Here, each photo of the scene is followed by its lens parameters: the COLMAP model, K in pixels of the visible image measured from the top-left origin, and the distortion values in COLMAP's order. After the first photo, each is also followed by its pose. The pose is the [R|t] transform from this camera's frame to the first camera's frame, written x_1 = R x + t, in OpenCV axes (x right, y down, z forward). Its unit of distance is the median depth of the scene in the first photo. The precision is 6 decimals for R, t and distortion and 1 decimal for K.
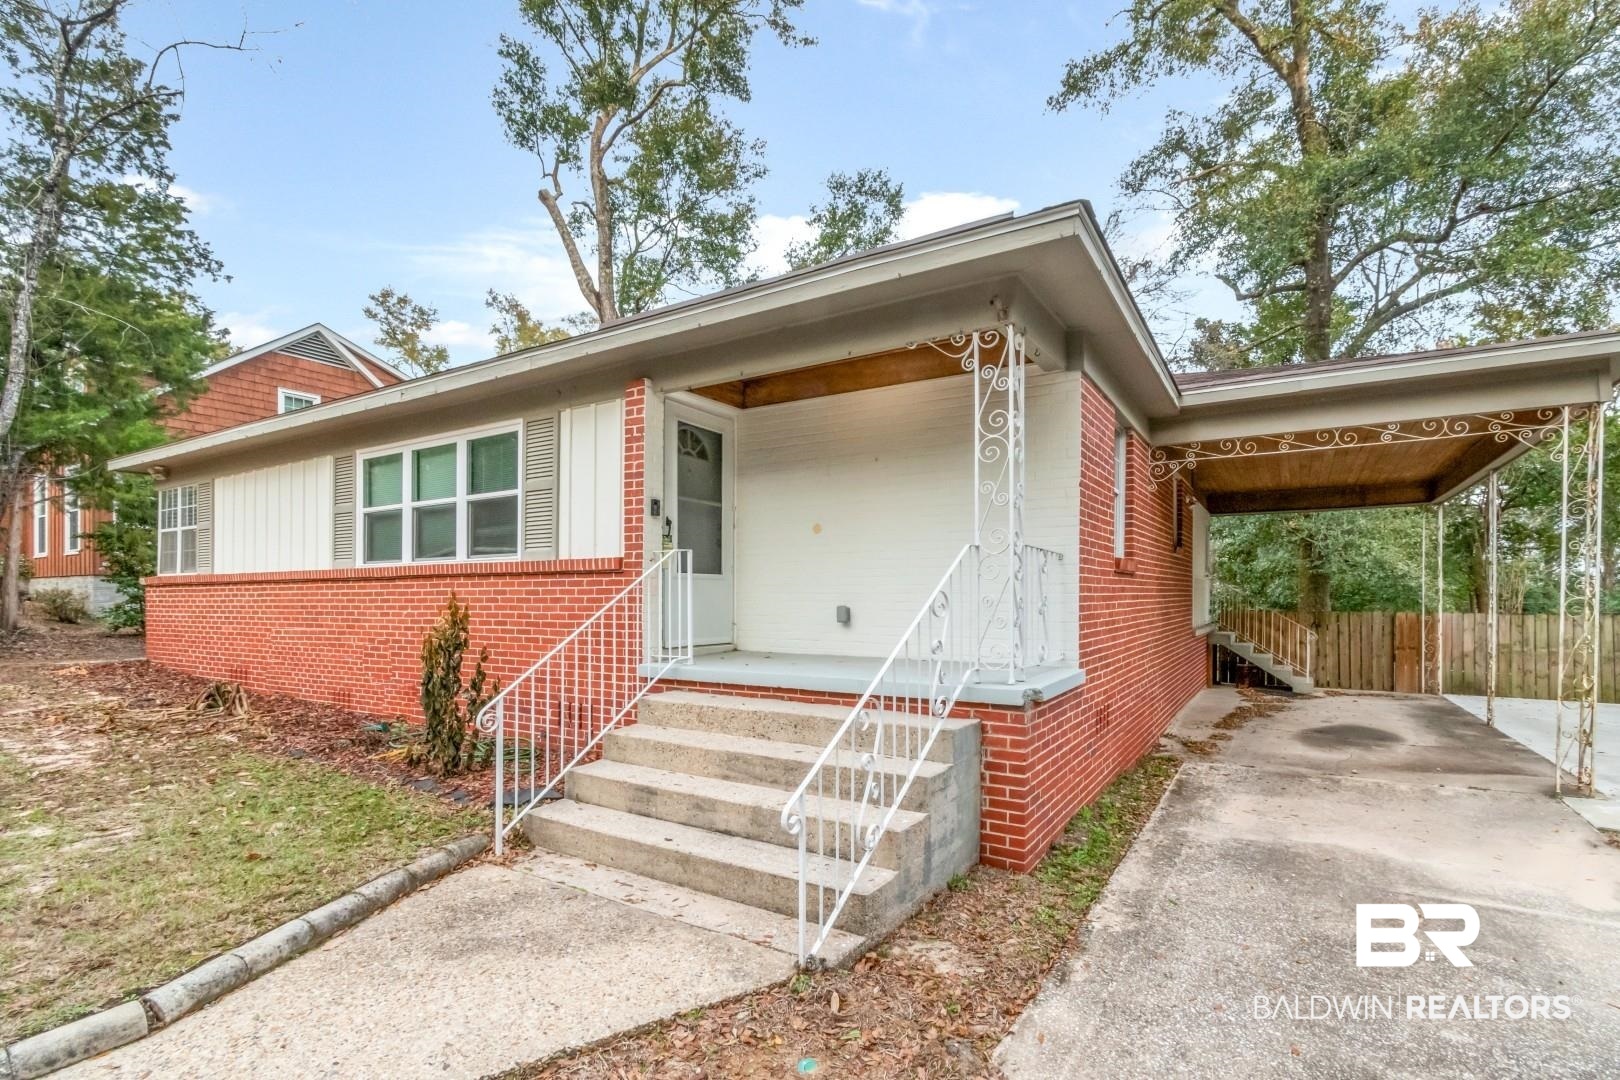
lens RADIAL K [[732.1, 0, 810.0], [0, 732.1, 540.0], [0, 0, 1]] dist [0.000152, 0.000029]
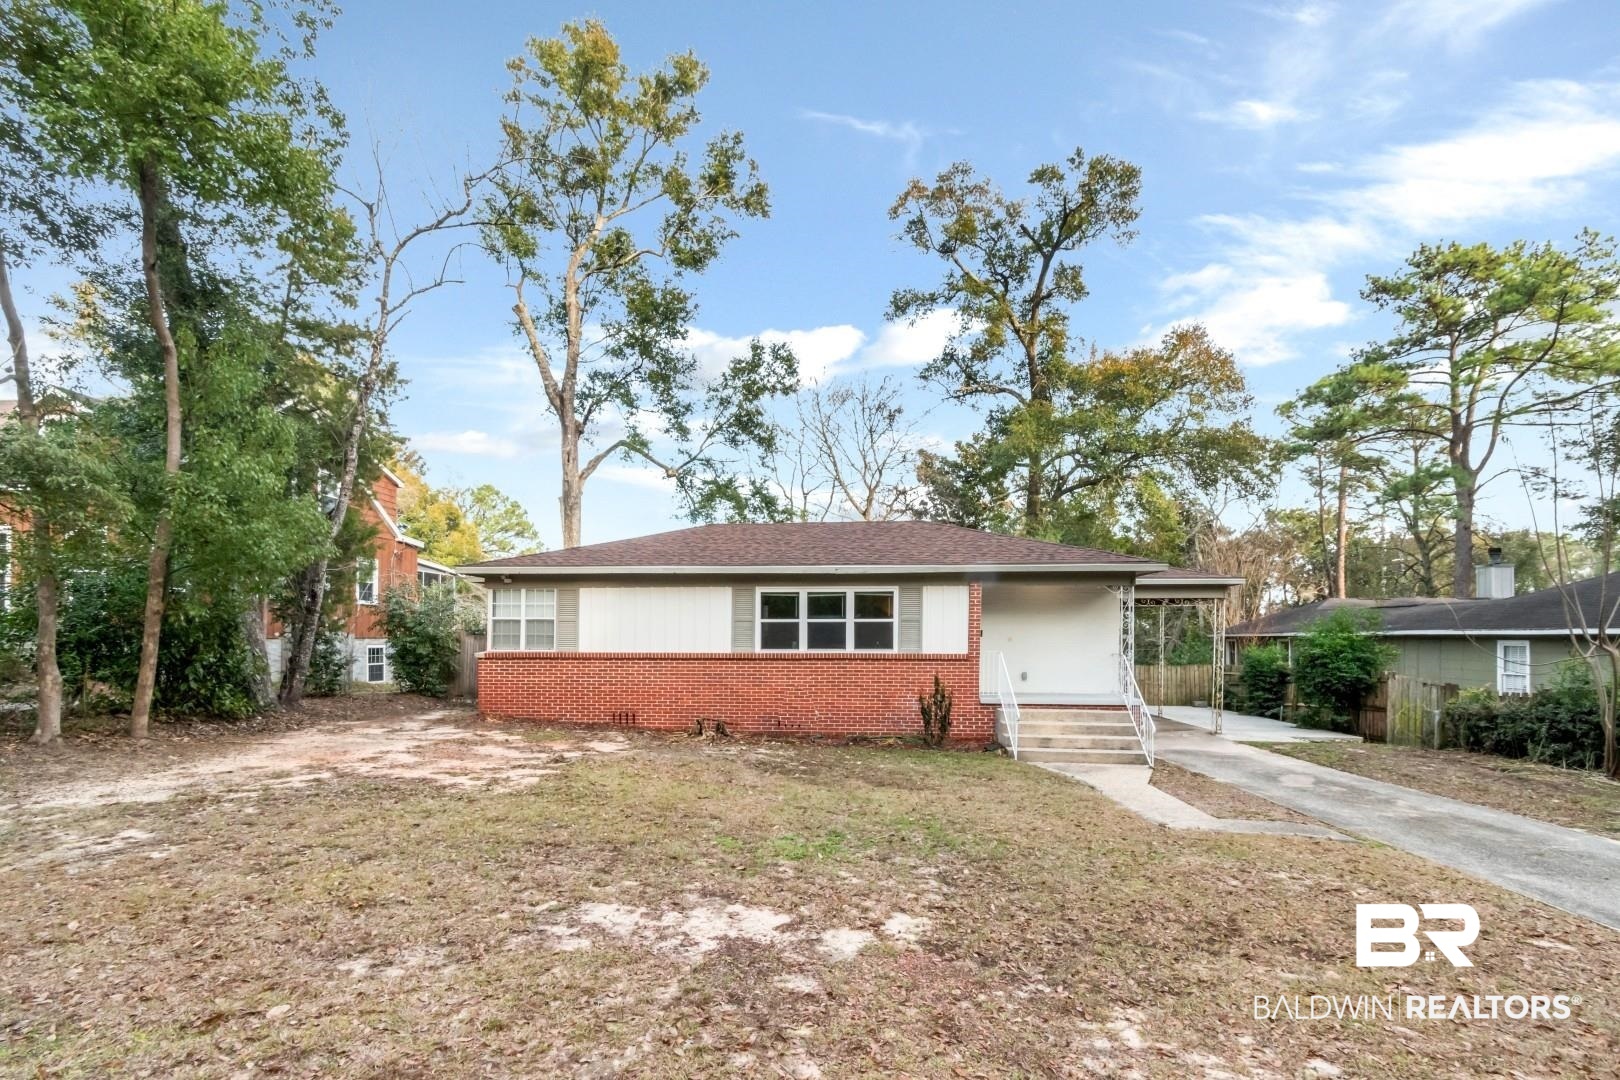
lens RADIAL K [[732.1, 0, 810.0], [0, 732.1, 540.0], [0, 0, 1]] dist [0.000152, 0.000029]
pose [[0.891713, 0.067006, 0.447614, -1.322481], [-0.039471, 0.996725, -0.070573, -0.115402], [-0.450877, 0.045263, 0.891438, -0.681514]]
